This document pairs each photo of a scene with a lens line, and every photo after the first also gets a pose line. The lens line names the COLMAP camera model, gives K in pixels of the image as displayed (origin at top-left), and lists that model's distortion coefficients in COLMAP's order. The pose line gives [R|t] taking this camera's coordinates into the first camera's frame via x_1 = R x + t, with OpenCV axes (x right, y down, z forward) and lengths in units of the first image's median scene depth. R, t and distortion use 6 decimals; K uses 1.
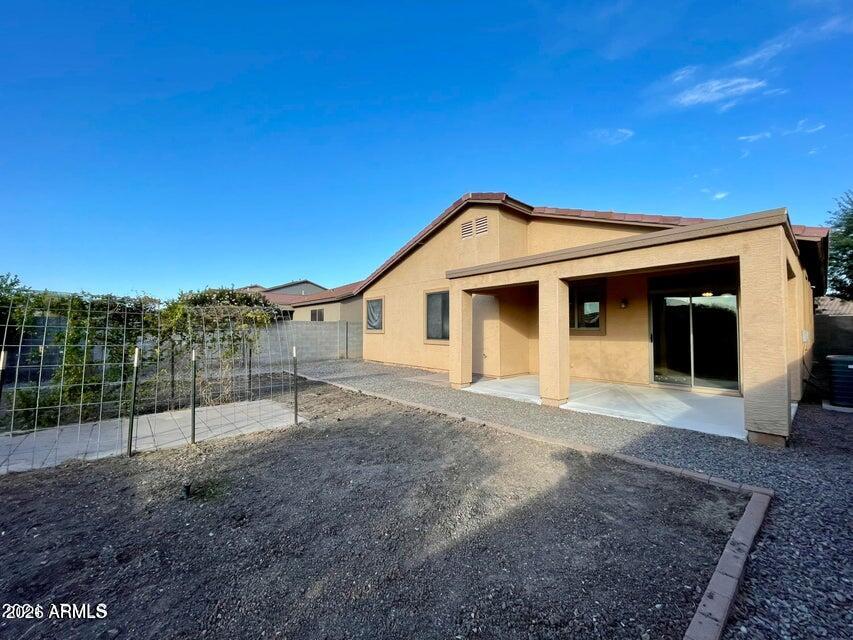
lens RADIAL K [[345.2, 0, 445.1], [0, 345.2, 320.6], [0, 0, 1]] dist [0.001460, -0.000001]
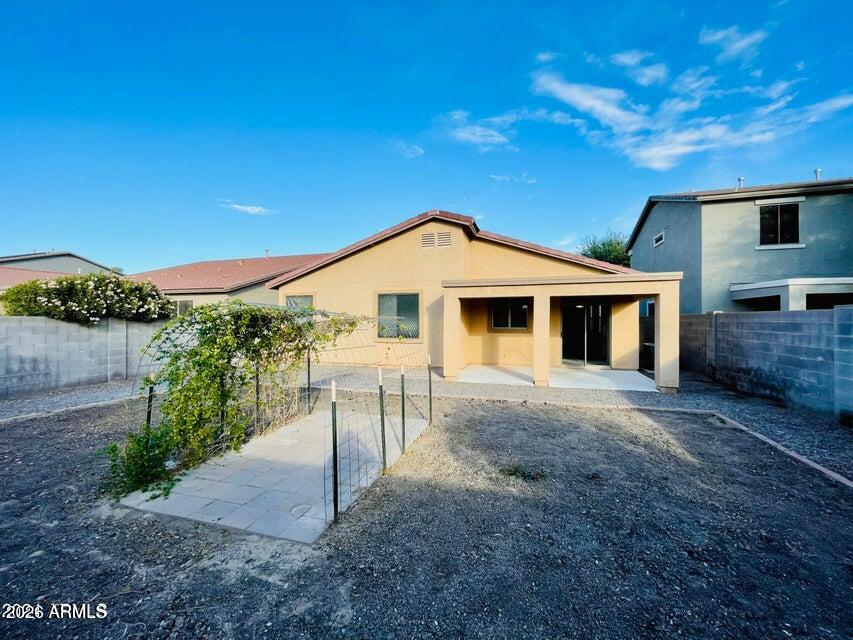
lens RADIAL K [[340.2, 0, 433.2], [0, 340.2, 317.9], [0, 0, 1]] dist [-0.012528, 0.000086]
pose [[0.850986, 0.006629, 0.525147, -0.454756], [-0.017058, 0.999742, 0.015022, -0.025096], [-0.524912, -0.021742, 0.850879, 0.037866]]
